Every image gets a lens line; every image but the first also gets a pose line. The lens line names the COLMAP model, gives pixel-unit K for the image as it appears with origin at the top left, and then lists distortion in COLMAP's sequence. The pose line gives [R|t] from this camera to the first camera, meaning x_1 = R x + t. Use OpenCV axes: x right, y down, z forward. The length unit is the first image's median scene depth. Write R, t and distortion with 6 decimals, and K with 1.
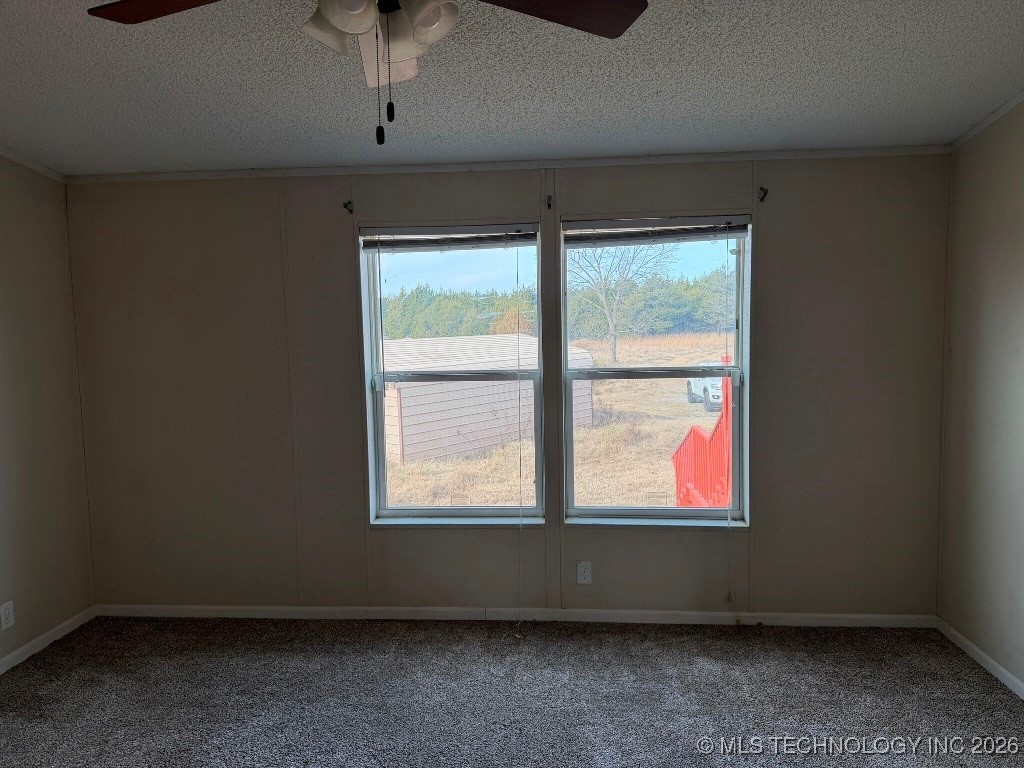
lens RADIAL K [[729.6, 0, 513.1], [0, 729.6, 383.7], [0, 0, 1]] dist [0.012874, -0.021207]
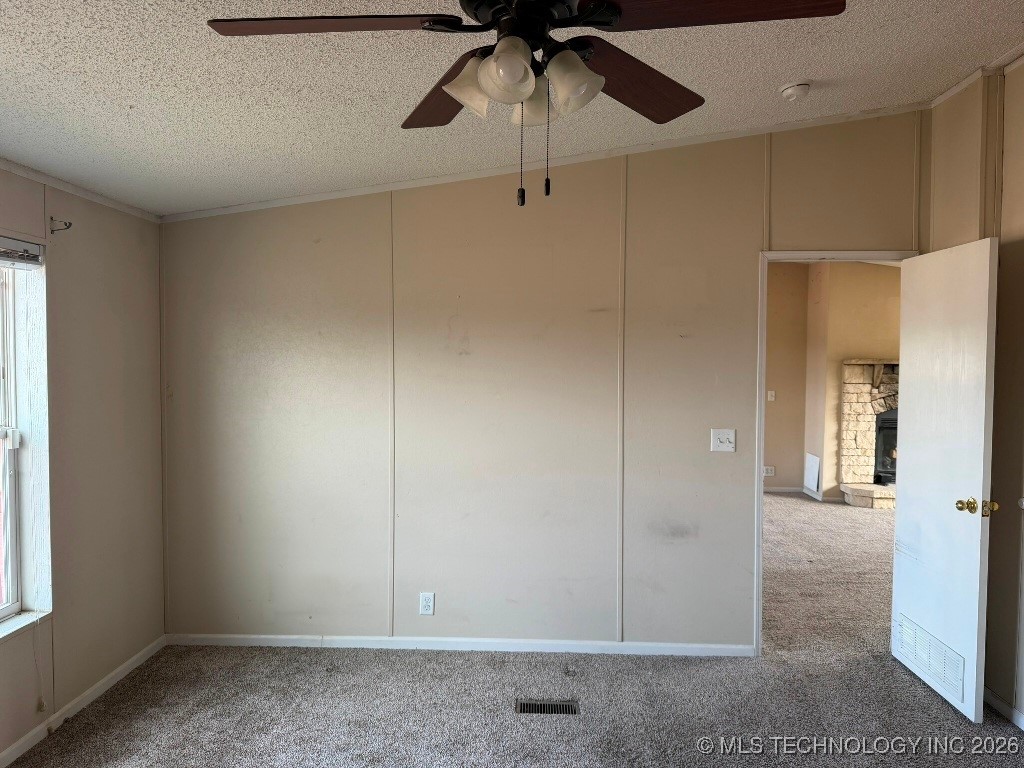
lens RADIAL K [[729.6, 0, 511.5], [0, 729.6, 382.5], [0, 0, 1]] dist [0.012874, -0.021207]
pose [[-0.041843, -0.014211, 0.999023, -0.559157], [0.080538, 0.996597, 0.017549, -0.041933], [-0.995873, 0.081194, -0.040557, 0.498908]]
